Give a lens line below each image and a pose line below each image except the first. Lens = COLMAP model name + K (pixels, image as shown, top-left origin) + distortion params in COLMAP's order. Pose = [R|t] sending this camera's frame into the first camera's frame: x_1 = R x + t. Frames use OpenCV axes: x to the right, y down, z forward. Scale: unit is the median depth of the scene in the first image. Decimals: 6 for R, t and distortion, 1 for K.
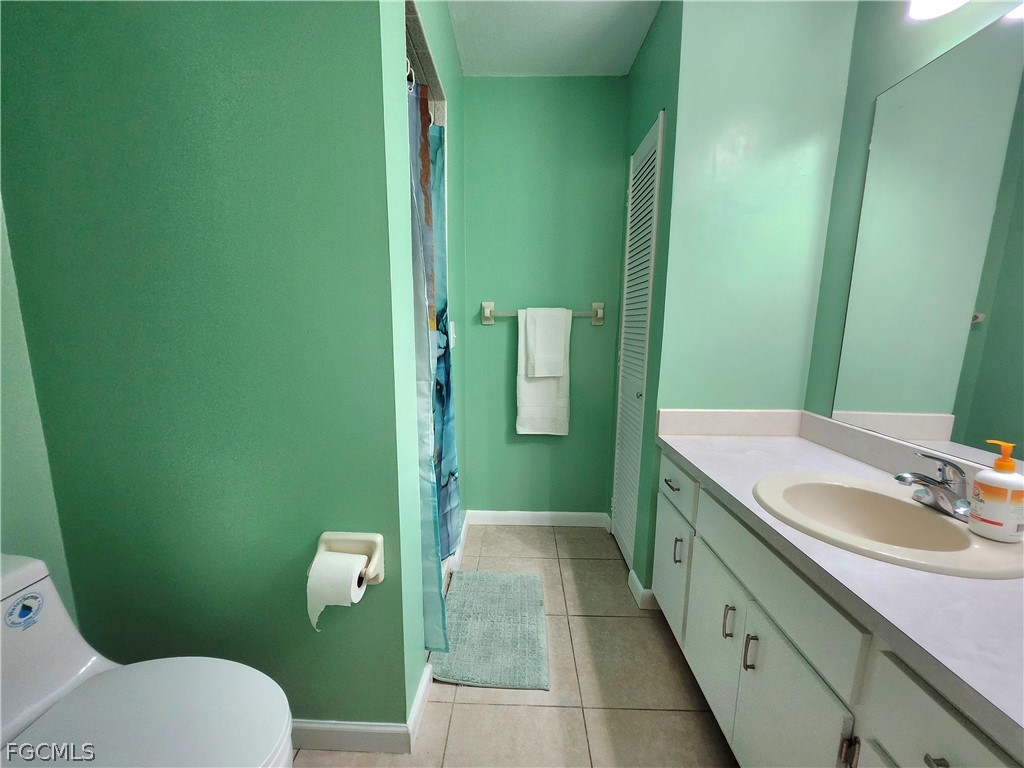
lens RADIAL K [[401.9, 0, 509.6], [0, 401.9, 391.6], [0, 0, 1]] dist [-0.004208, -0.000027]
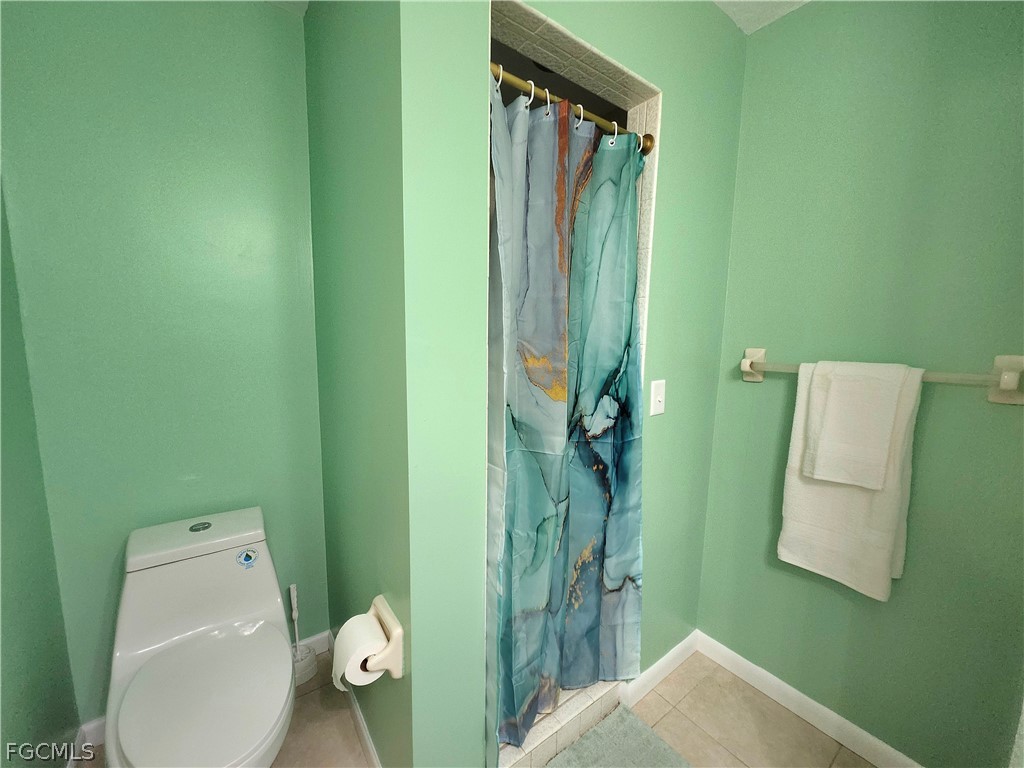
lens RADIAL K [[401.9, 0, 509.6], [0, 401.9, 391.6], [0, 0, 1]] dist [-0.004208, -0.000027]
pose [[0.610398, 0.106455, -0.784909, 0.237983], [-0.140414, 0.989776, 0.025045, -0.114375], [0.779550, 0.094925, 0.619105, 0.277238]]
